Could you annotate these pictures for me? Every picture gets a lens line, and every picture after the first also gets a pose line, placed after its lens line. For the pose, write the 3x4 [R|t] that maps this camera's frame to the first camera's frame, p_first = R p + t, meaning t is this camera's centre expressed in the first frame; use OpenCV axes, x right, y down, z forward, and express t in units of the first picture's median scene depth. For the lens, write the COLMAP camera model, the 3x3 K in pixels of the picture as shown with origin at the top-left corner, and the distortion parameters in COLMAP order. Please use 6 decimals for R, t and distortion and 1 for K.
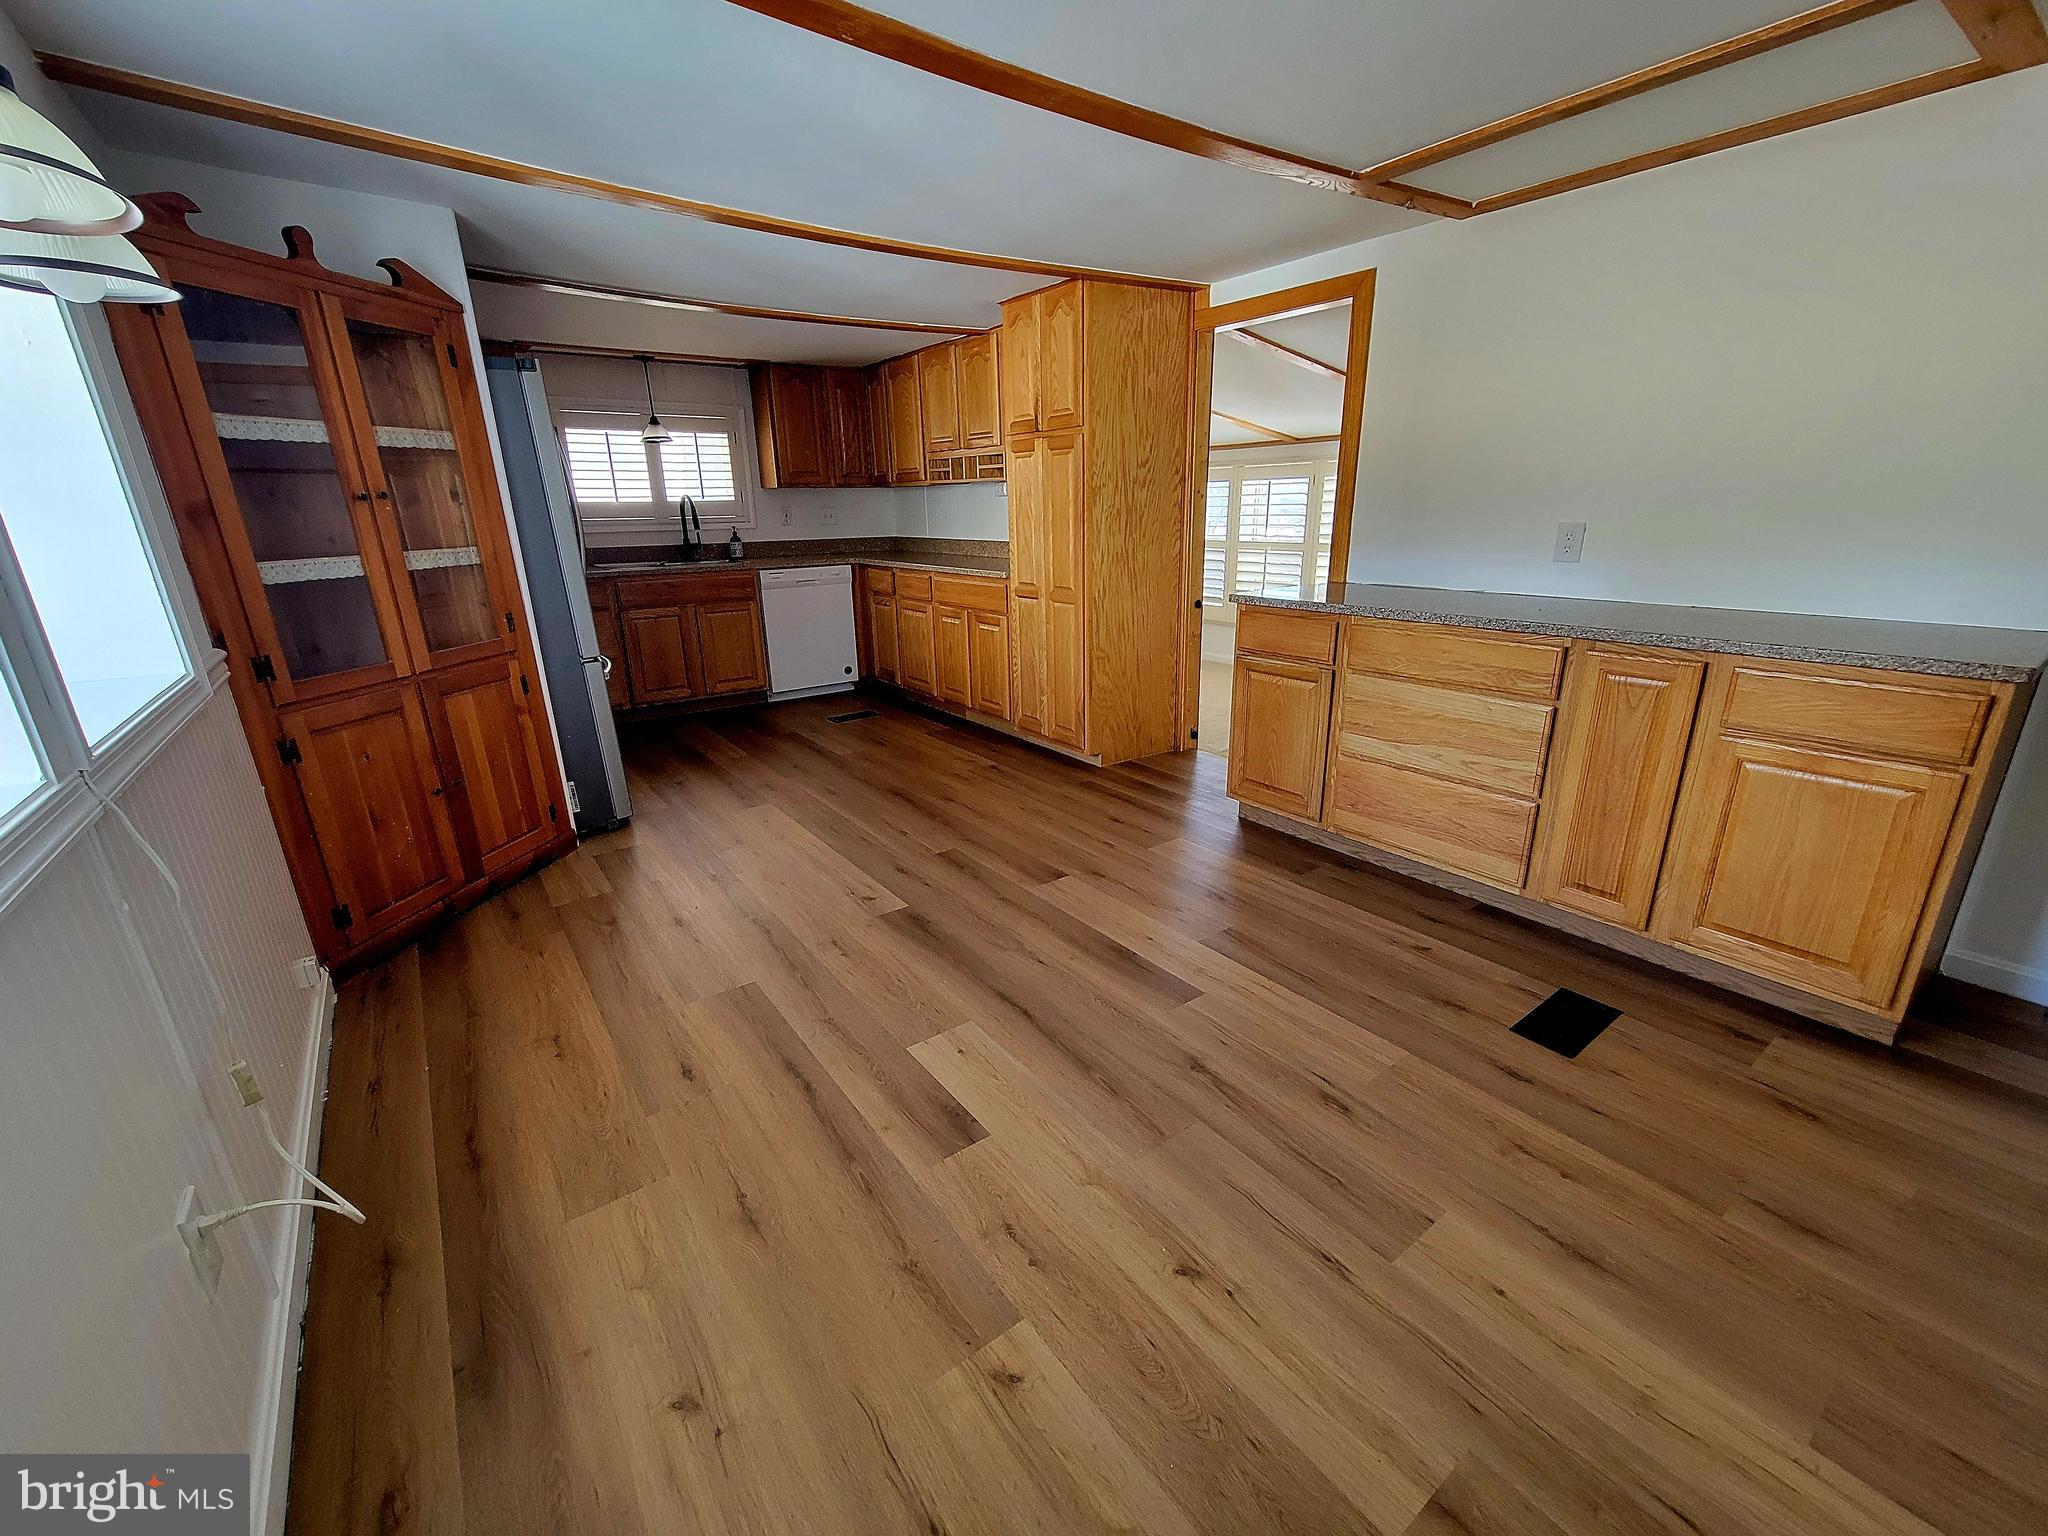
lens RADIAL K [[831.7, 0, 1028.9], [0, 831.7, 773.9], [0, 0, 1]] dist [0.003632, 0.000108]
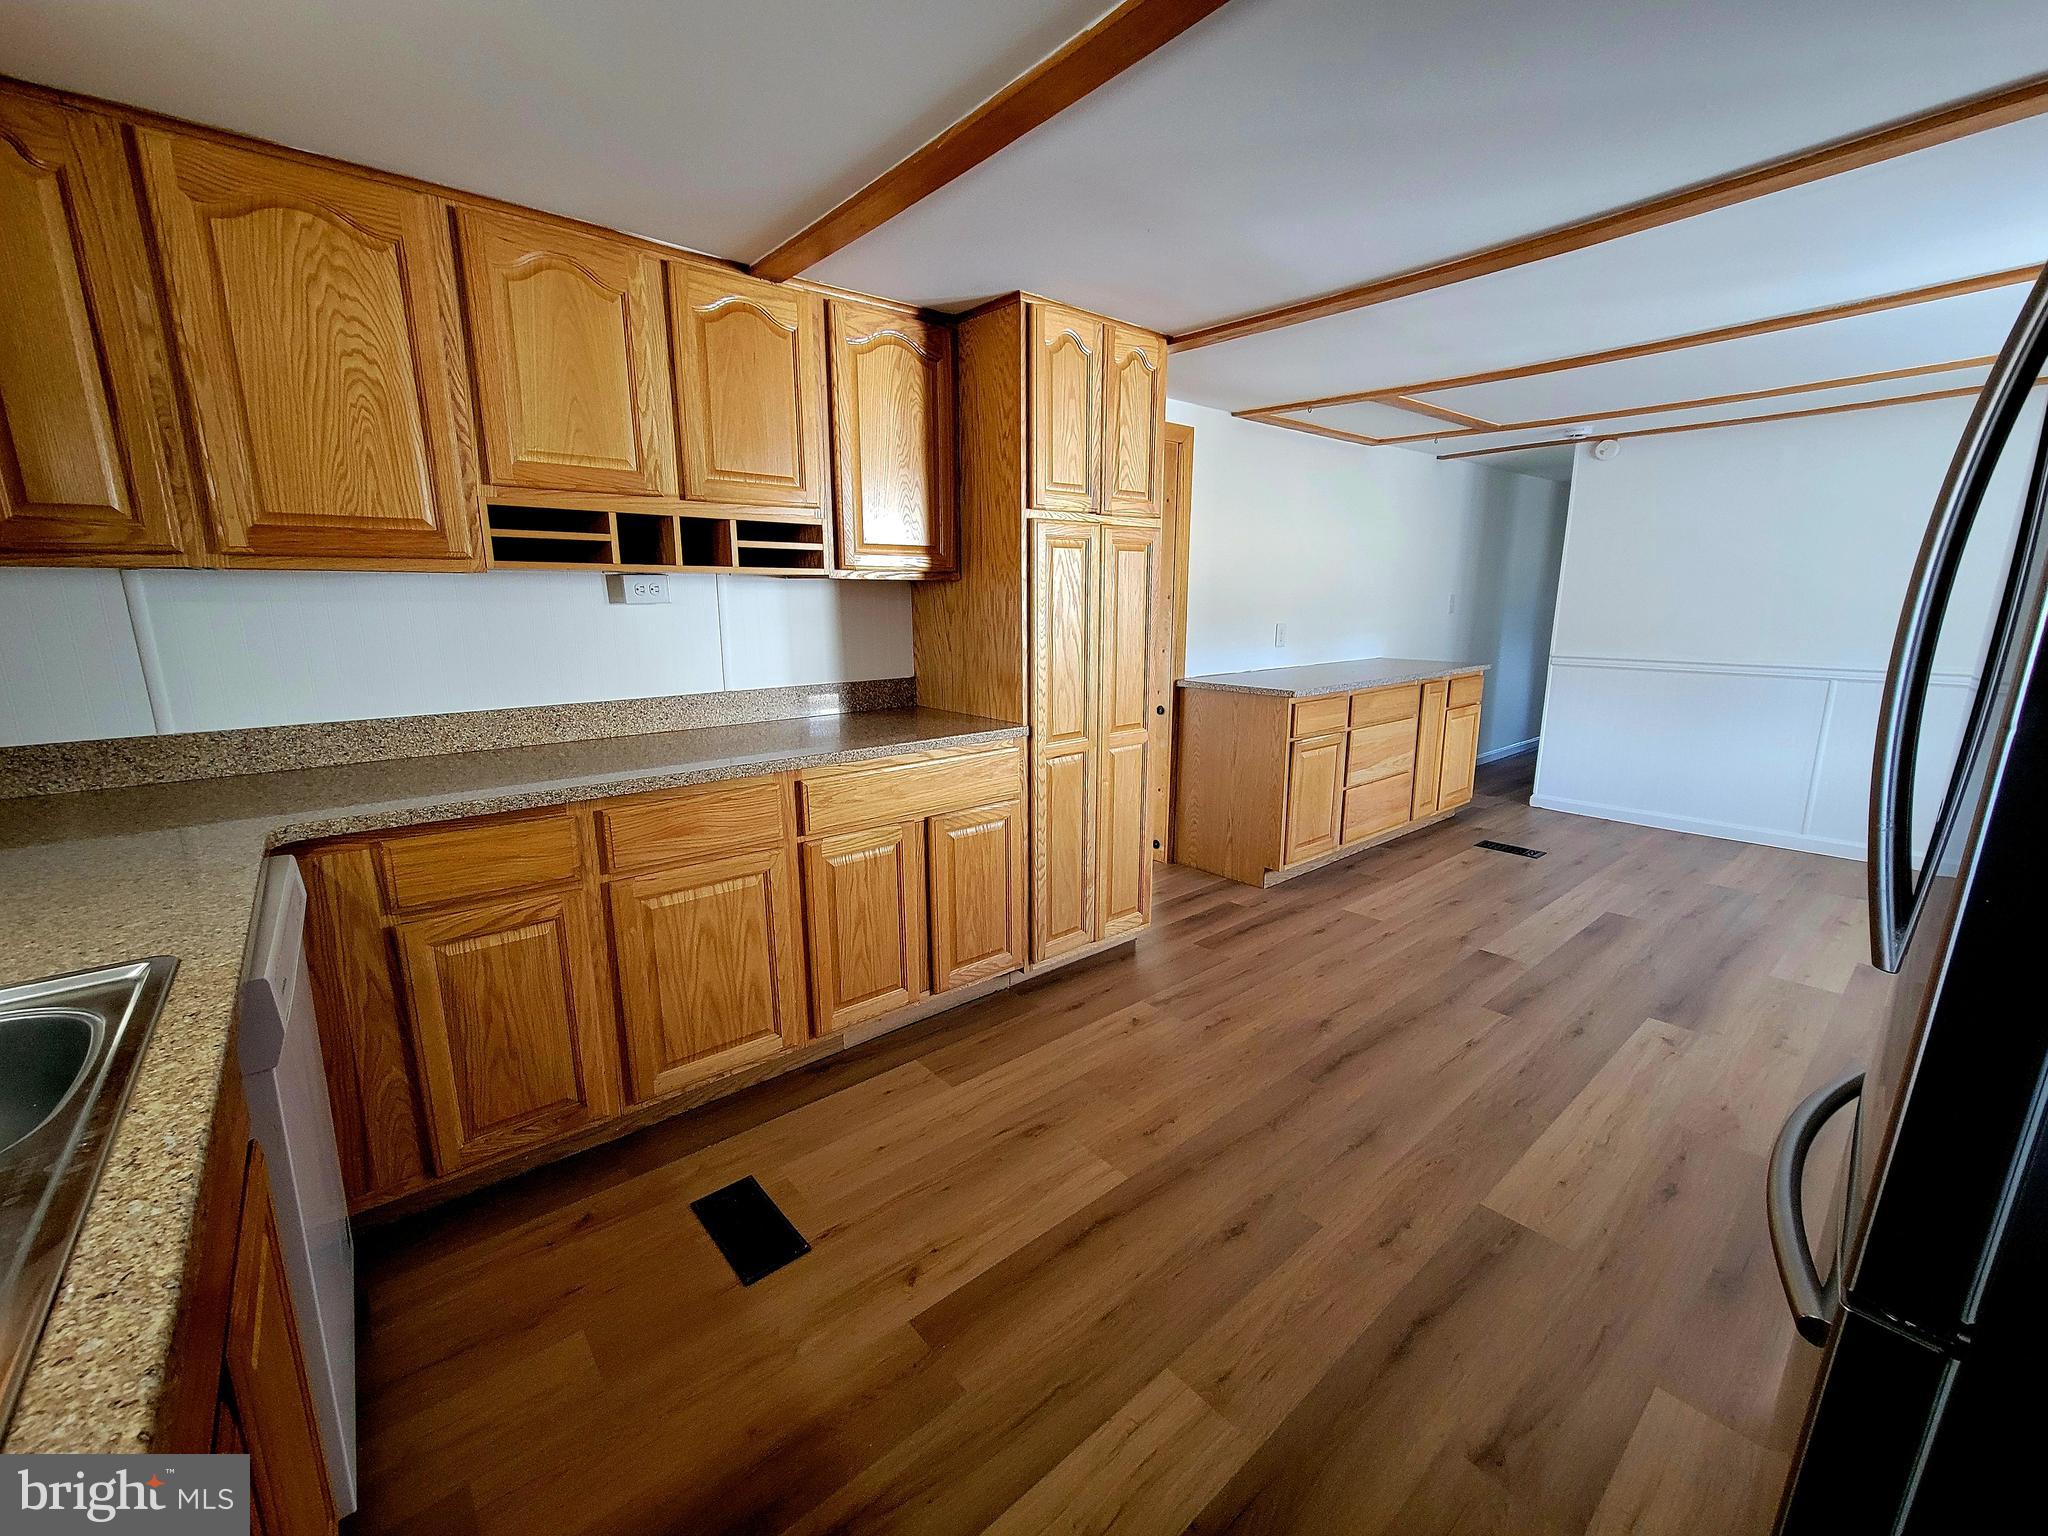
lens RADIAL K [[831.7, 0, 1028.9], [0, 831.7, 772.5], [0, 0, 1]] dist [0.003632, 0.000108]
pose [[-0.066893, -0.191531, 0.979204, -0.837654], [0.312208, 0.928102, 0.202864, -0.445506], [-0.947656, 0.319286, -0.002286, 1.348062]]
